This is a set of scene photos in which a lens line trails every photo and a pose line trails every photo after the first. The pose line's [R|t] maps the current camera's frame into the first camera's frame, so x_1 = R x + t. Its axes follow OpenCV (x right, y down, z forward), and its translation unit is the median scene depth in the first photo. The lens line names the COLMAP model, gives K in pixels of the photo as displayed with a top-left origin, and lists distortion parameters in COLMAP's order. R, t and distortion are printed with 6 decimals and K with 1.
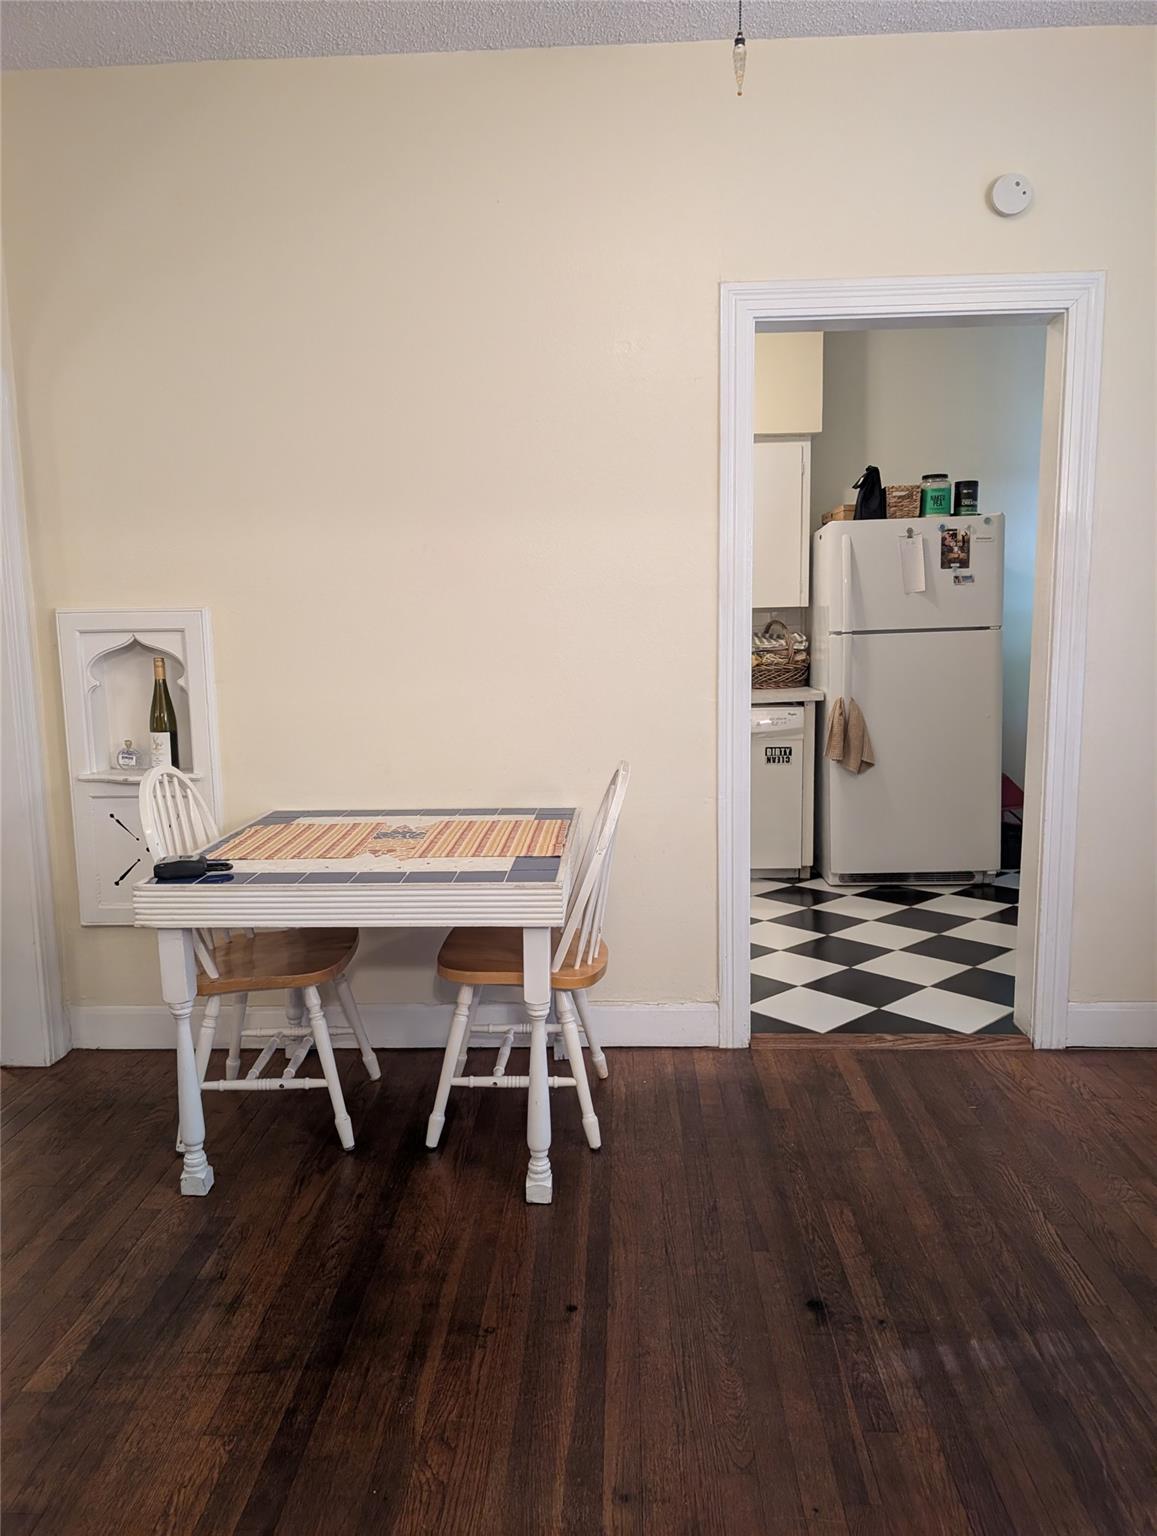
lens RADIAL K [[1090.8, 0, 586.0], [0, 1090.8, 764.9], [0, 0, 1]] dist [0.010422, -0.038658]
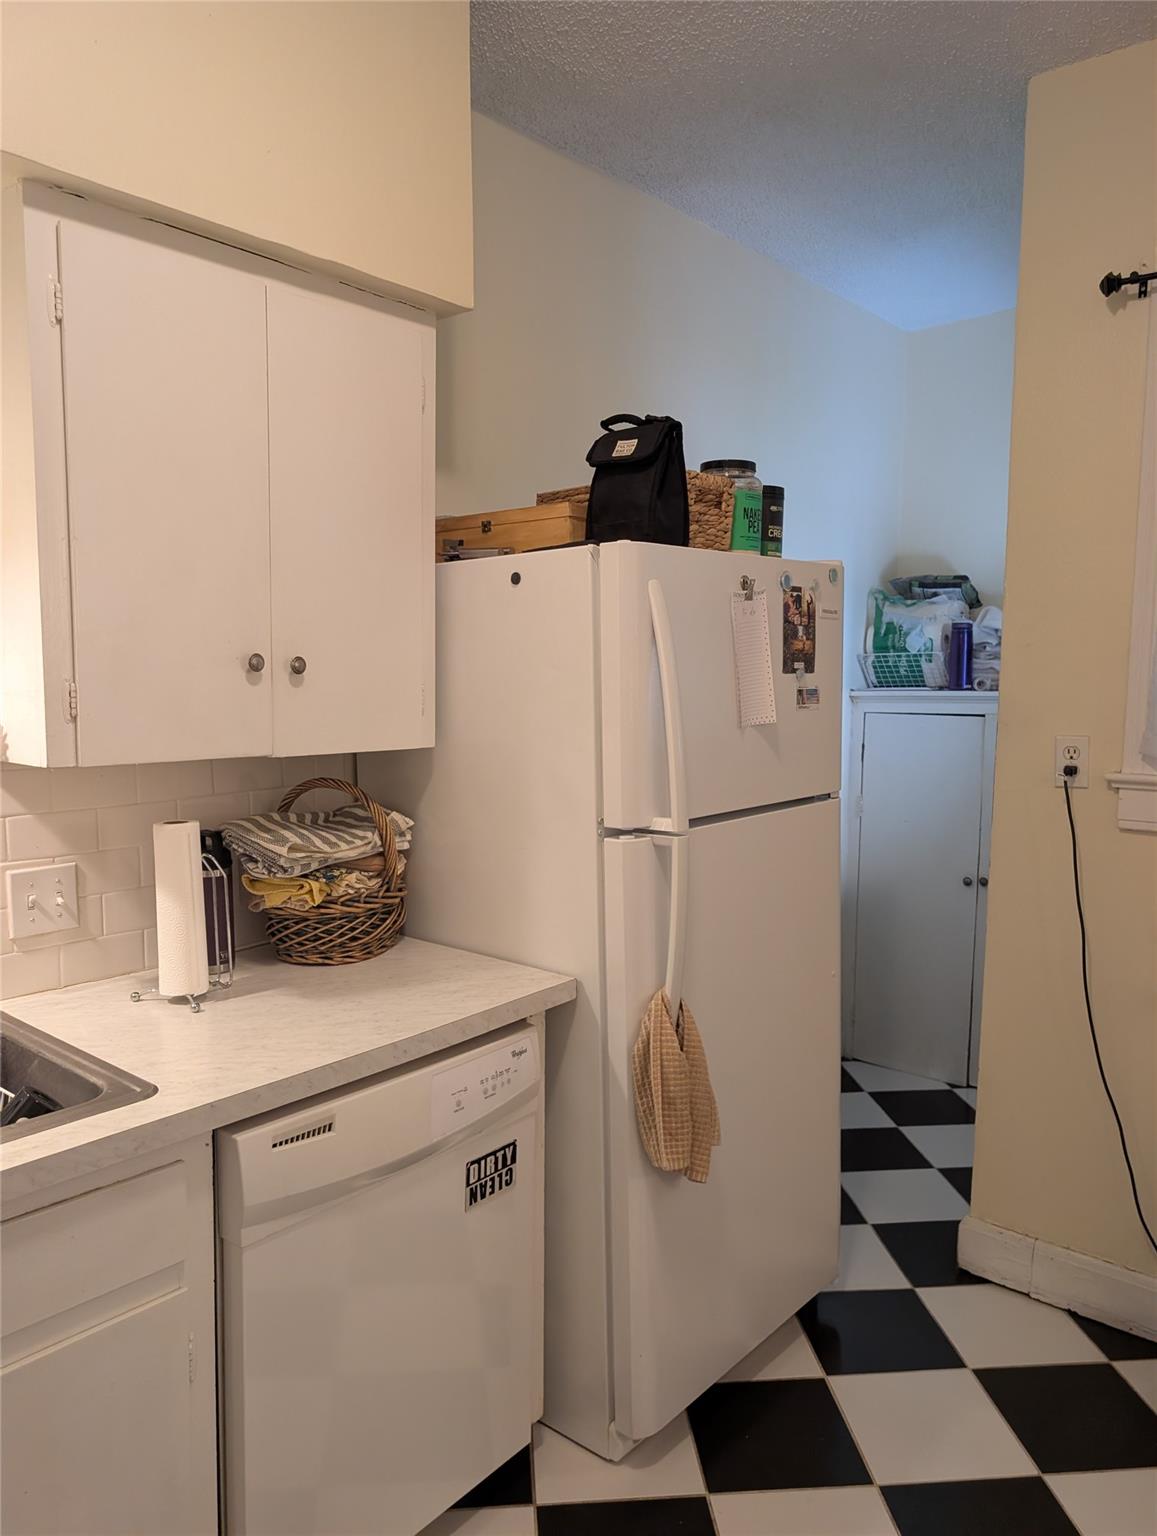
lens RADIAL K [[1092.4, 0, 580.0], [0, 1092.4, 788.1], [0, 0, 1]] dist [0.000048, -0.000145]
pose [[0.623021, -0.061055, 0.779819, -0.081831], [0.077222, 0.996880, 0.016354, -0.145983], [-0.778384, 0.050030, 0.625792, 0.784725]]
